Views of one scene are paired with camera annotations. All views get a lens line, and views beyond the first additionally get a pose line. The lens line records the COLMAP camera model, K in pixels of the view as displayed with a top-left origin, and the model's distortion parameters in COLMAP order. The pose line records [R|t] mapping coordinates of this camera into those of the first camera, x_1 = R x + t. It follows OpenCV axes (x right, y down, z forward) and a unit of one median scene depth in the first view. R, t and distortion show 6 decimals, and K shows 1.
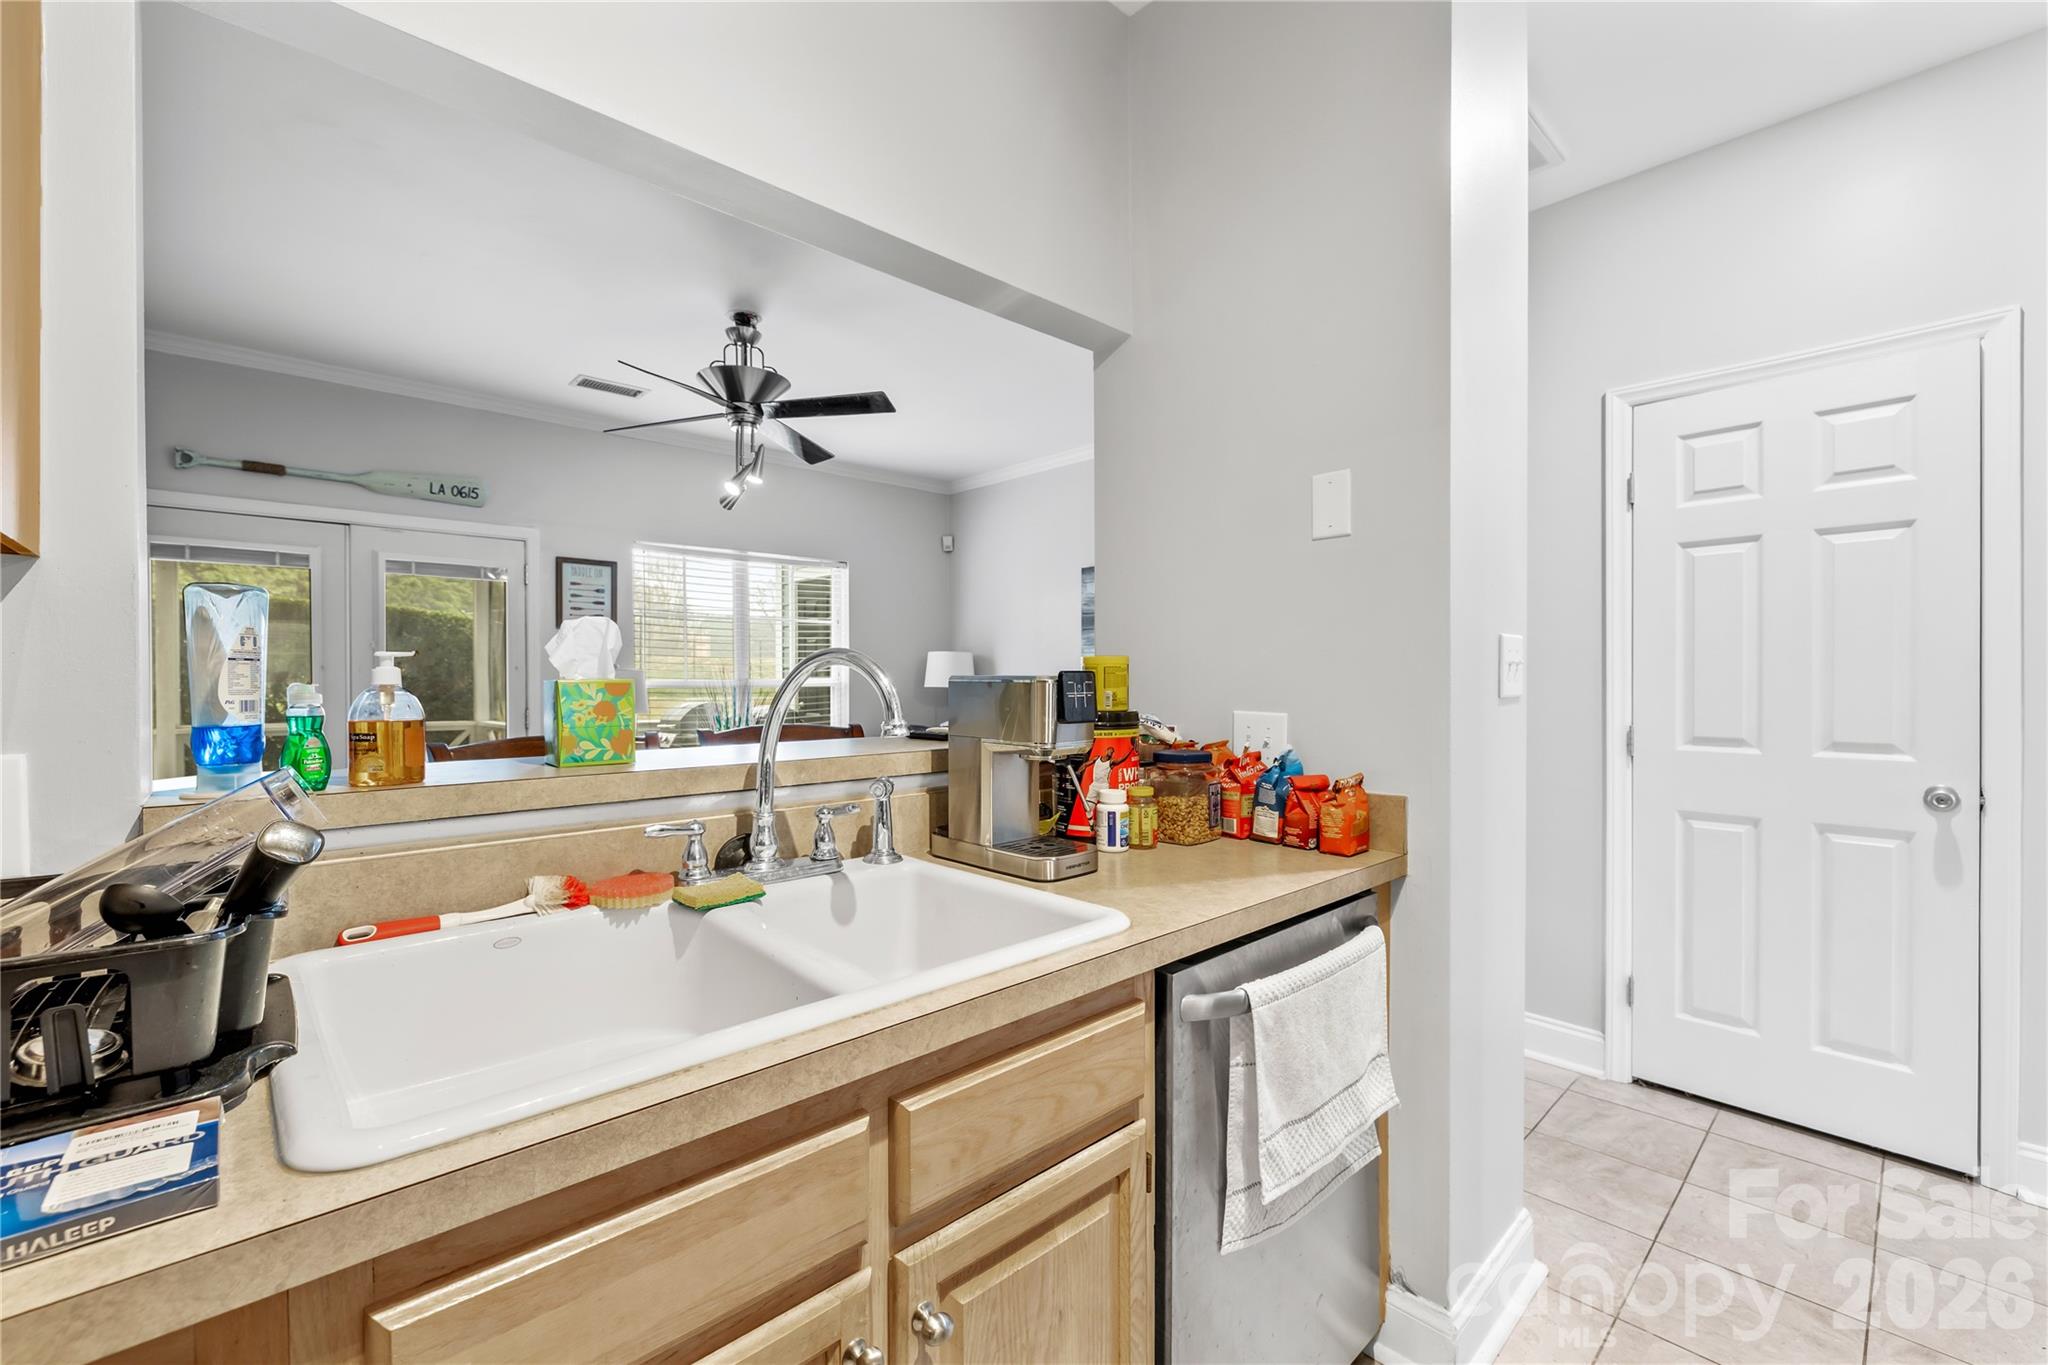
lens RADIAL K [[840.9, 0, 981.2], [0, 840.9, 686.7], [0, 0, 1]] dist [0.000064, 0.000036]
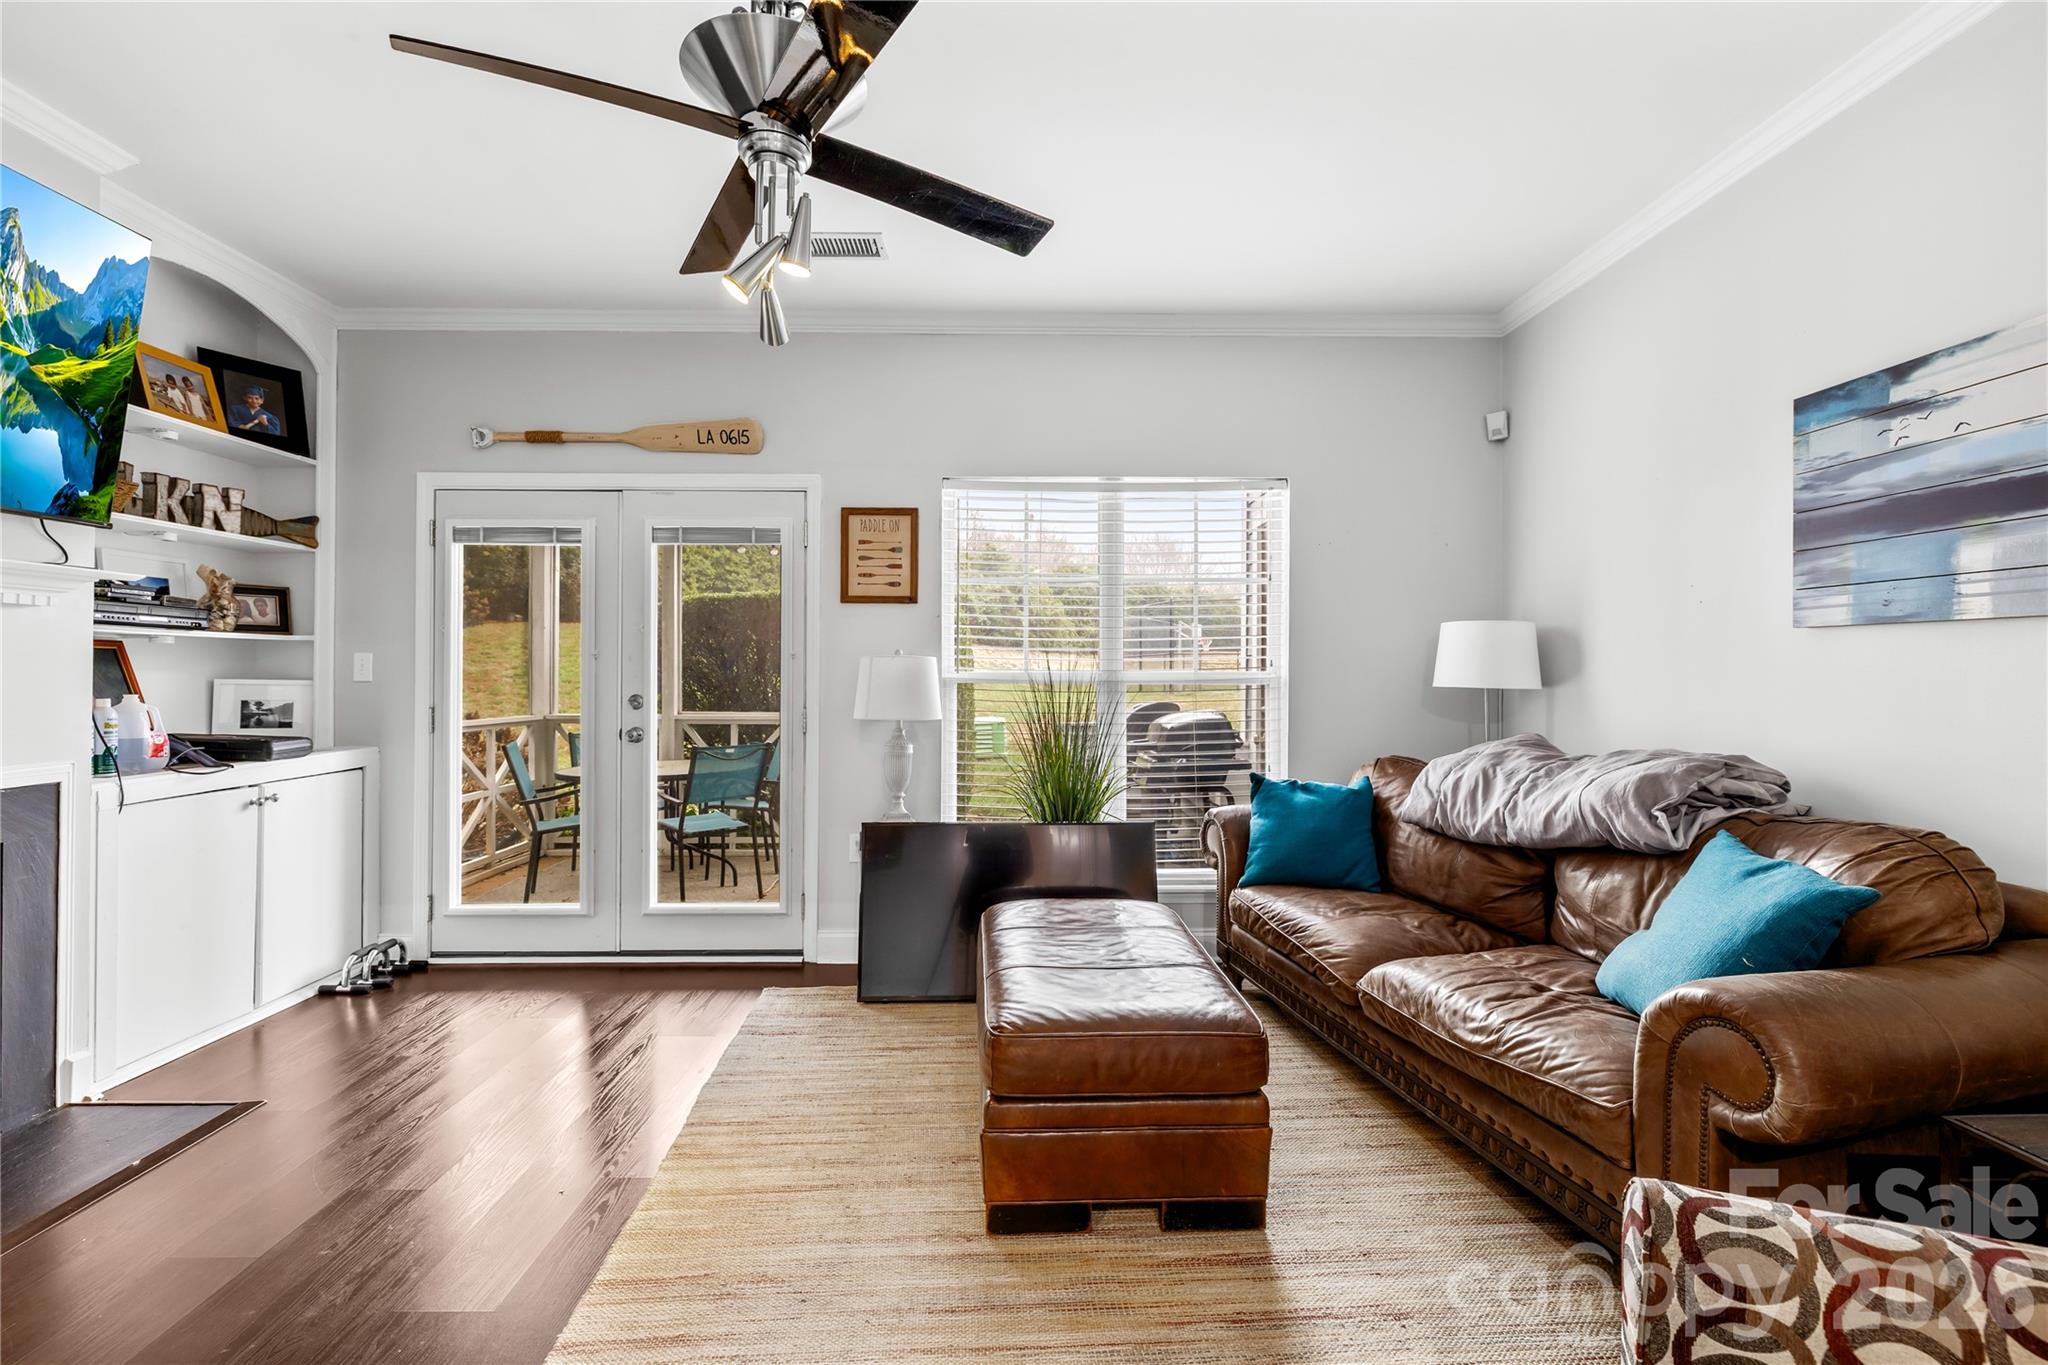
lens RADIAL K [[869.1, 0, 1010.0], [0, 869.1, 674.6], [0, 0, 1]] dist [0.000961, 0.000247]
pose [[0.765006, 0.006055, -0.643995, 0.121758], [-0.008348, 0.999965, -0.000515, -0.005793], [0.643970, 0.005770, 0.765029, 0.524967]]
